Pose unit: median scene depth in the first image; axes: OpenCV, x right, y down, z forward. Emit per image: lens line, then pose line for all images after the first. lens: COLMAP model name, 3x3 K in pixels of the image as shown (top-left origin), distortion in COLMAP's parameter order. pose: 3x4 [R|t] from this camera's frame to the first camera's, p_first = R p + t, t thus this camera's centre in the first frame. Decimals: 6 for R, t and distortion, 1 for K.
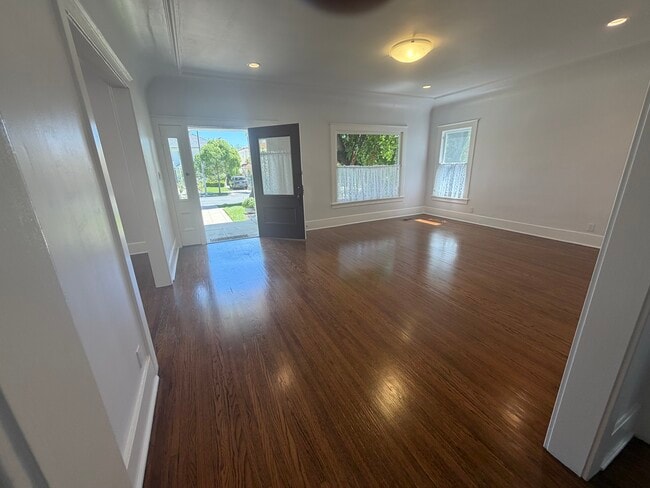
lens RADIAL K [[259.9, 0, 325.0], [0, 259.9, 244.0], [0, 0, 1]] dist [0.001075, 0.000426]
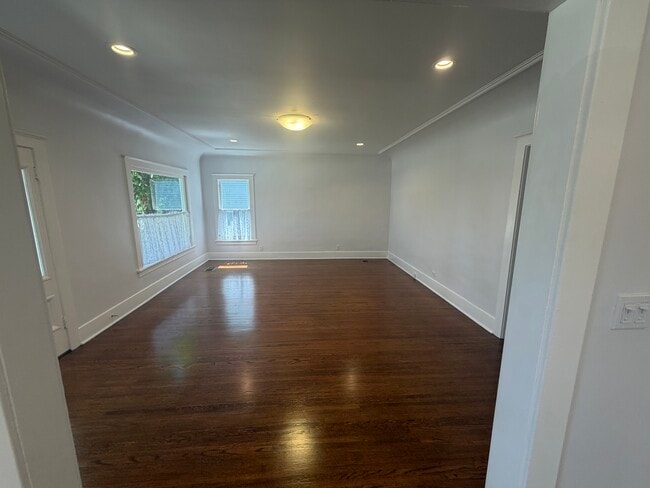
lens RADIAL K [[259.9, 0, 325.0], [0, 259.9, 244.0], [0, 0, 1]] dist [0.001075, 0.000426]
pose [[0.368537, -0.131696, 0.920237, -0.390712], [0.258581, 0.965370, 0.034598, -0.116354], [-0.892926, 0.225206, 0.389828, 0.287866]]
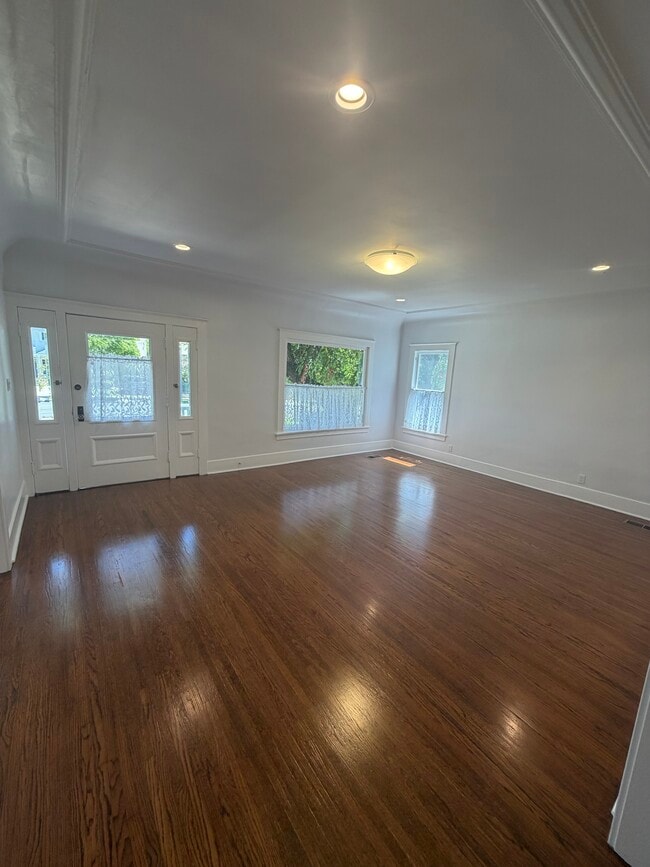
lens RADIAL K [[346.7, 0, 325.9], [0, 346.7, 431.3], [0, 0, 1]] dist [0.001075, 0.000426]
pose [[0.978783, 0.047260, 0.199372, -0.030652], [-0.022349, 0.991855, -0.125395, -0.040672], [-0.203675, 0.118279, 0.971868, 0.026245]]
